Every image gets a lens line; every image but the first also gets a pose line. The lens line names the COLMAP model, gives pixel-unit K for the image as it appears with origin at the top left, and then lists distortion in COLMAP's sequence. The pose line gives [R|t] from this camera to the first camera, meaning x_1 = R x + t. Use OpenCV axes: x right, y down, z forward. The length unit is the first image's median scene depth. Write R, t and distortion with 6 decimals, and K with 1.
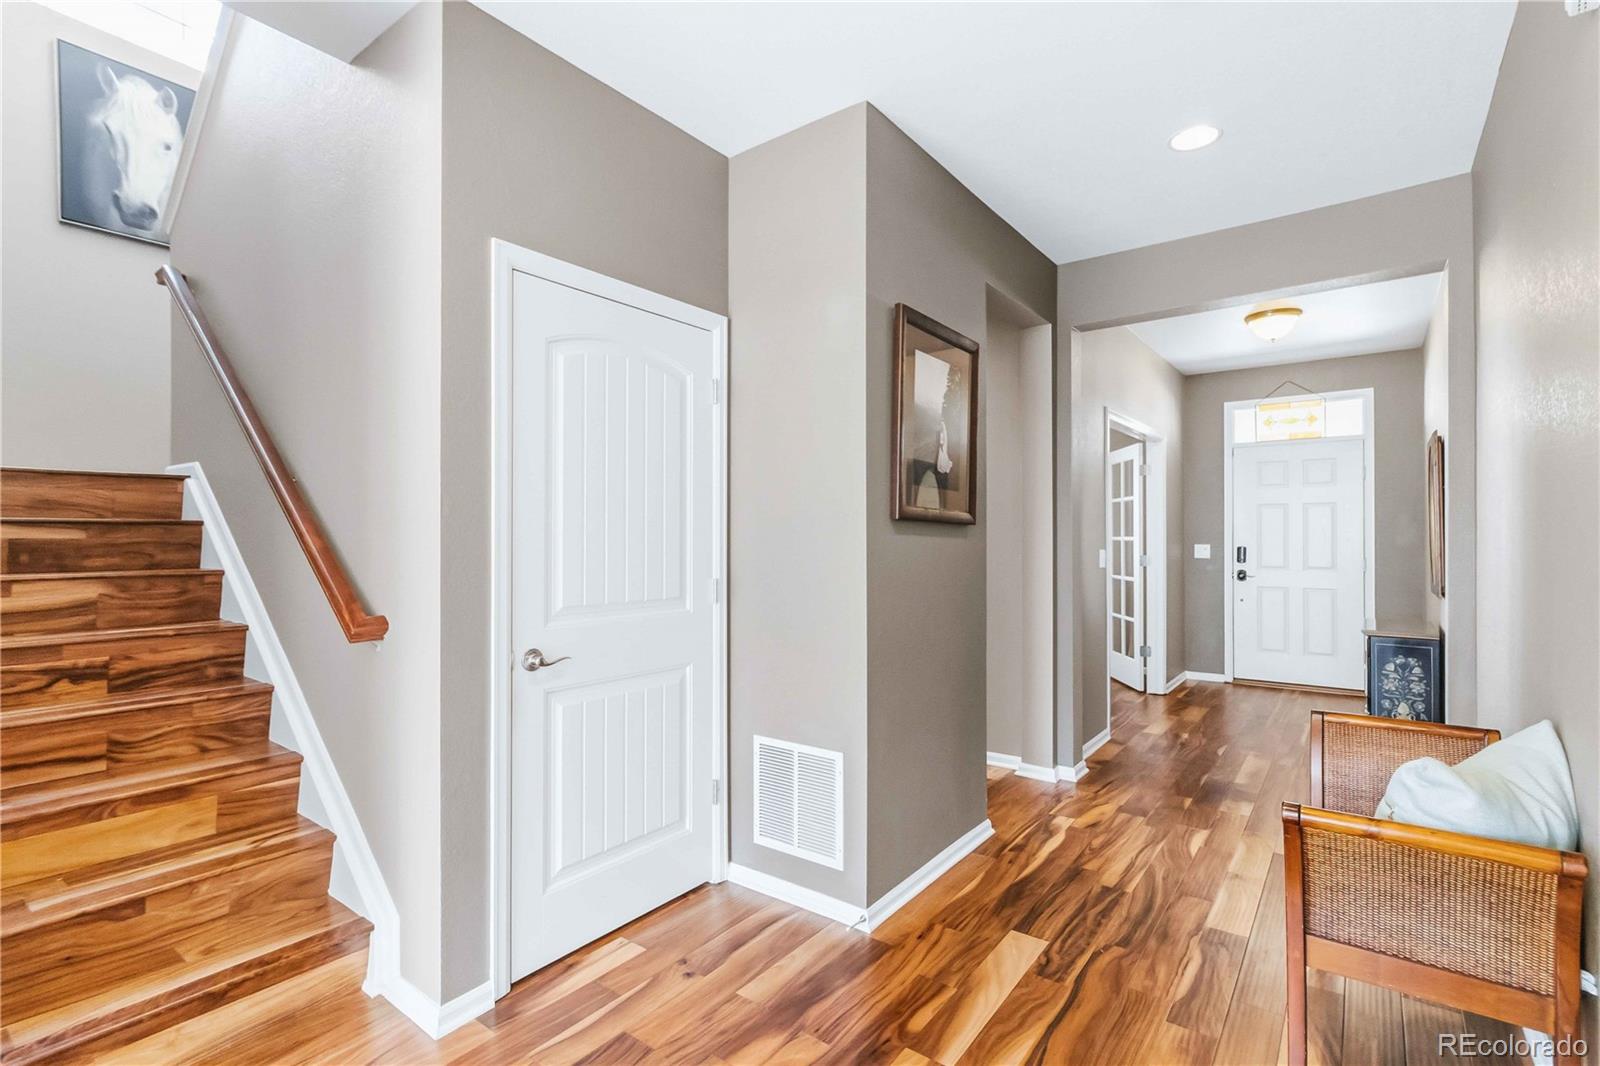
lens RADIAL K [[745.9, 0, 804.4], [0, 745.9, 538.9], [0, 0, 1]] dist [-0.001974, -0.000330]
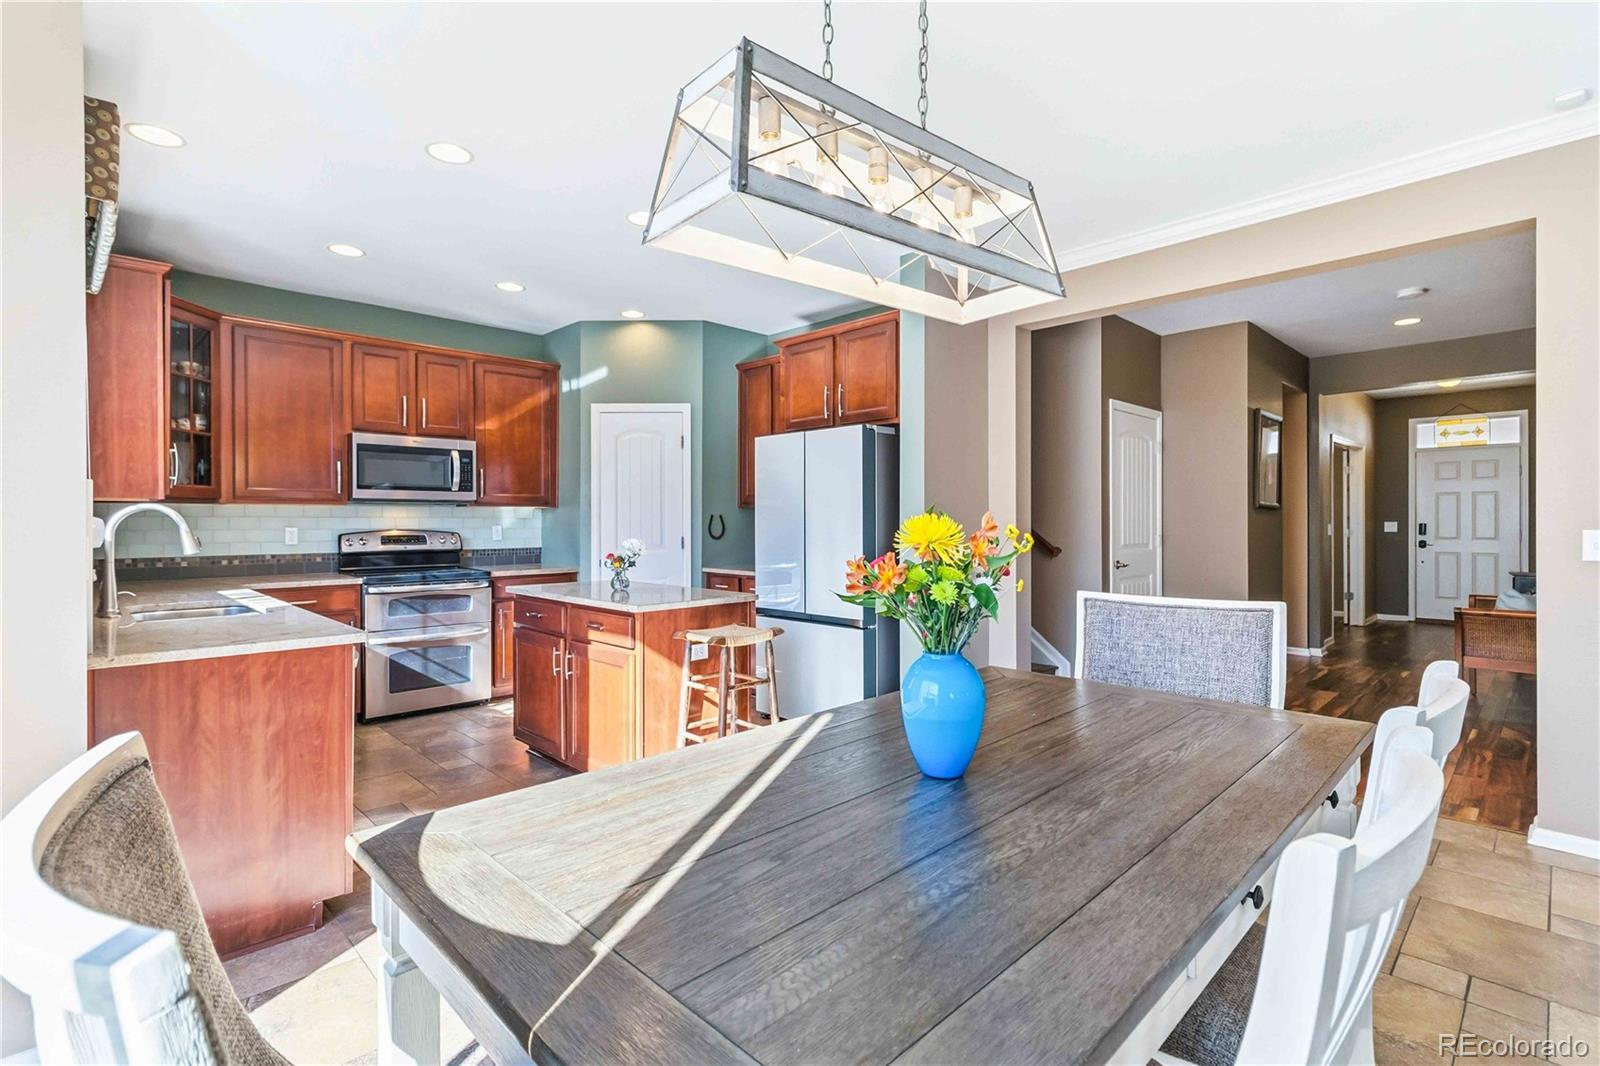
lens RADIAL K [[745.9, 0, 808.9], [0, 745.9, 525.9], [0, 0, 1]] dist [-0.001974, -0.000330]
pose [[0.989443, -0.000741, -0.144923, -0.365659], [0.001574, 0.999983, 0.005635, 0.005776], [0.144916, -0.005804, 0.989427, -0.573085]]
